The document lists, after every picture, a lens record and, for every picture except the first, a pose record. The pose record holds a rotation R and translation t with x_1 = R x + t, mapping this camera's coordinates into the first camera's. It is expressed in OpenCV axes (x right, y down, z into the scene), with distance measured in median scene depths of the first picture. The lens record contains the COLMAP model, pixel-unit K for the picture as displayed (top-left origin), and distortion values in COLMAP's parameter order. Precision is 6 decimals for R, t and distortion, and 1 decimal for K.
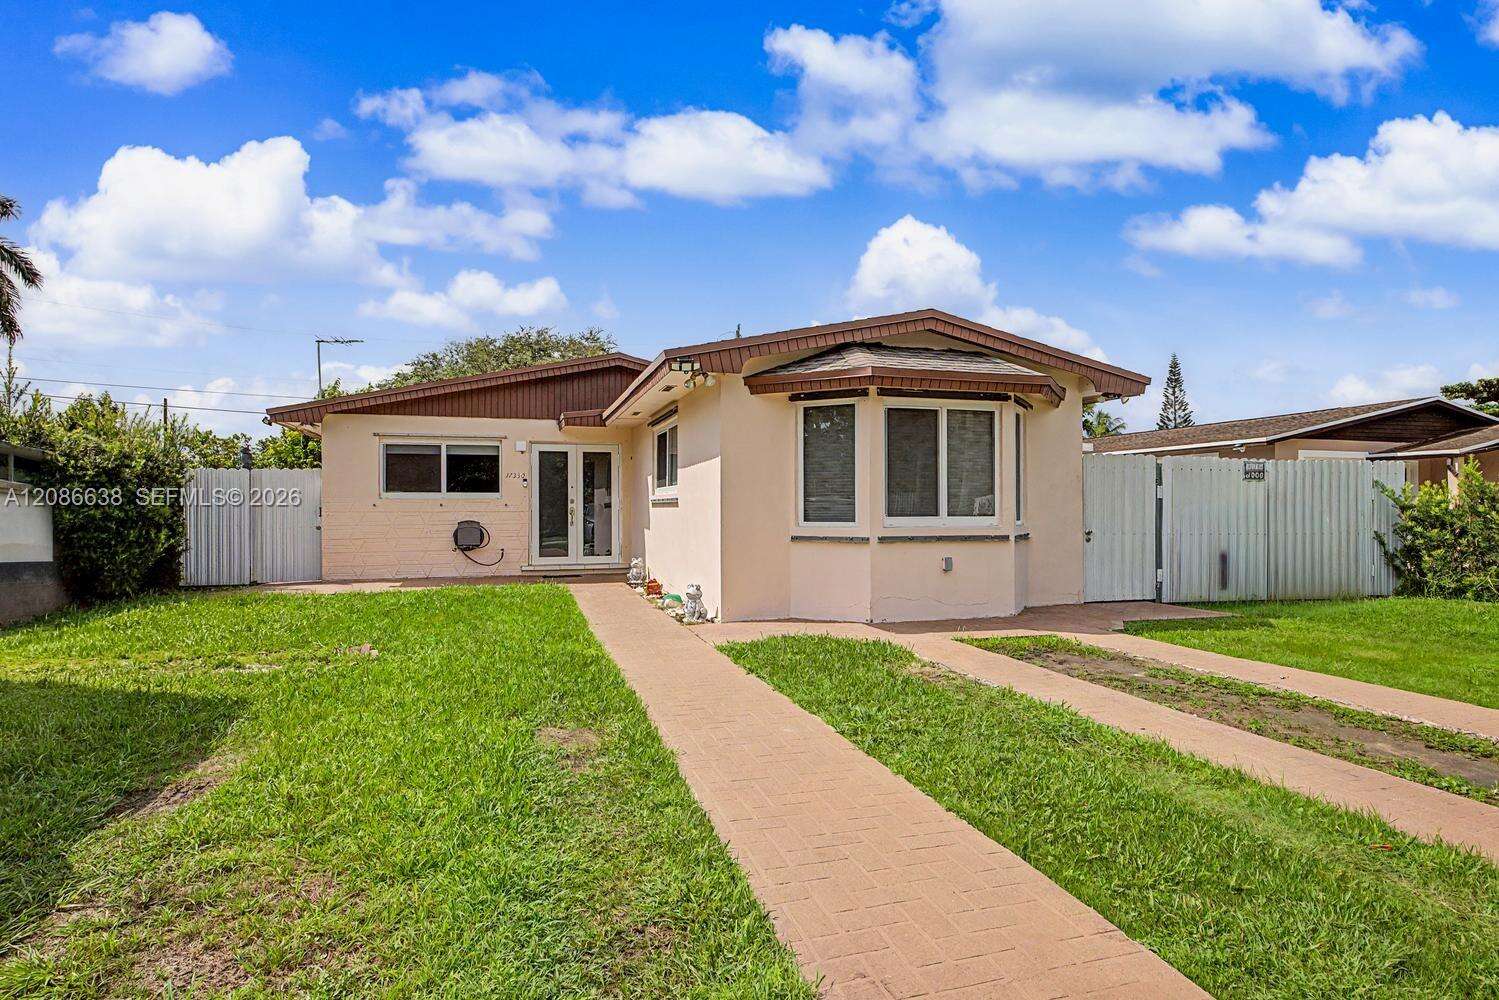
lens RADIAL K [[826.4, 0, 758.0], [0, 826.4, 488.5], [0, 0, 1]] dist [0.019358, -0.000438]
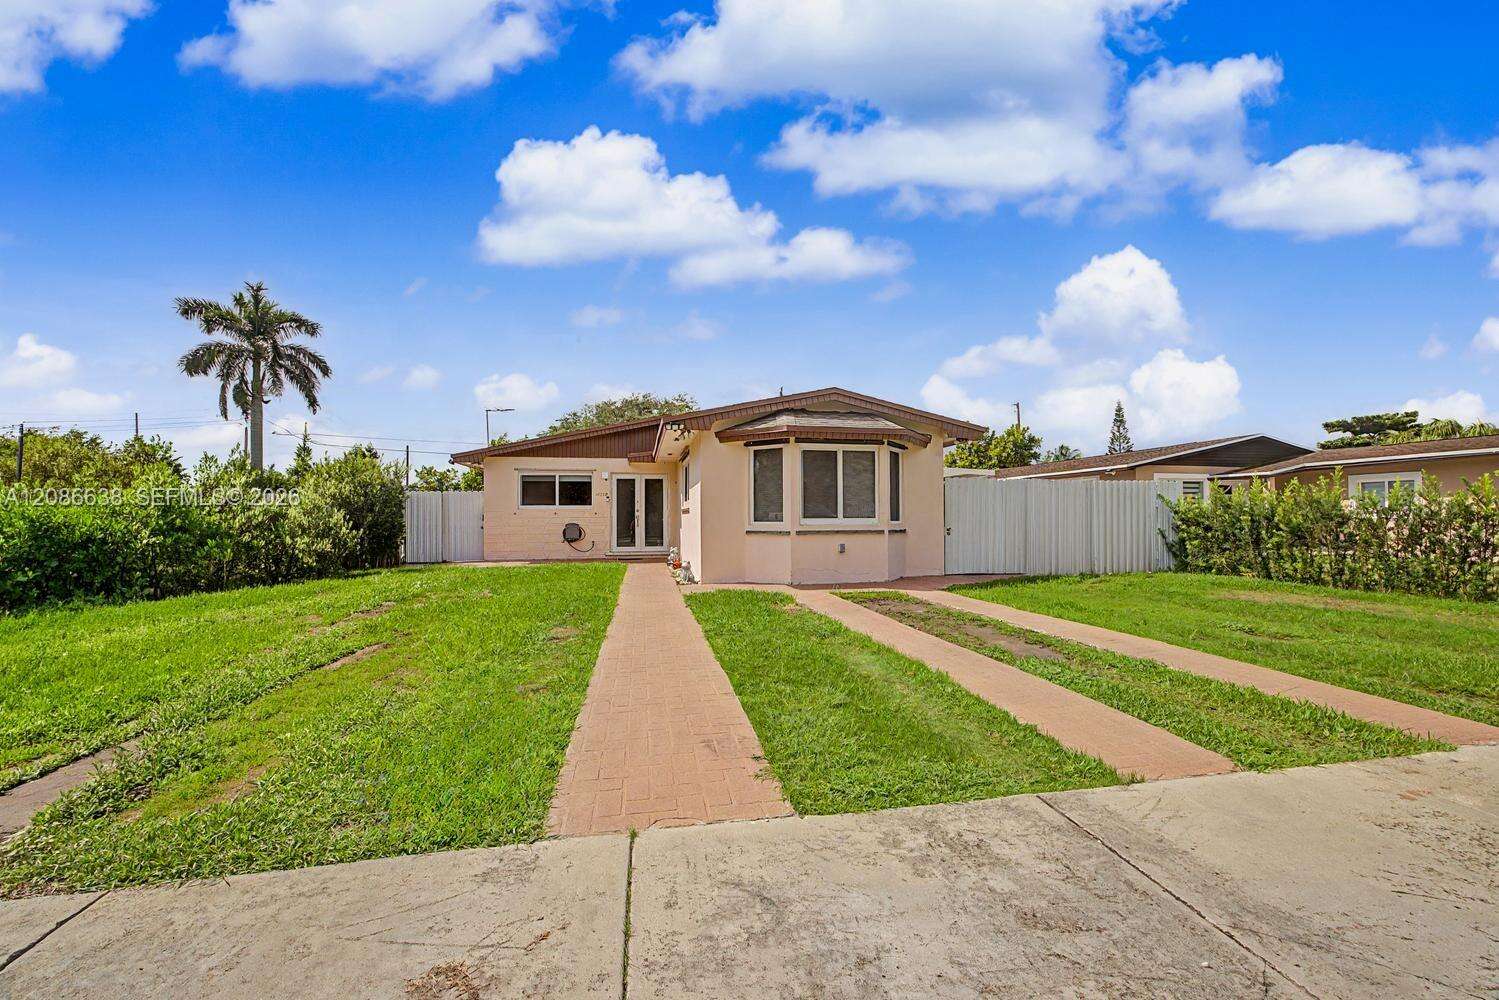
lens RADIAL K [[594.5, 0, 747.9], [0, 594.5, 504.8], [0, 0, 1]] dist [-0.008091, 0.000267]
pose [[0.995014, -0.004285, -0.099644, 0.117990], [0.004491, 0.999988, 0.001843, 0.003887], [0.099635, -0.002281, 0.995021, -0.110853]]
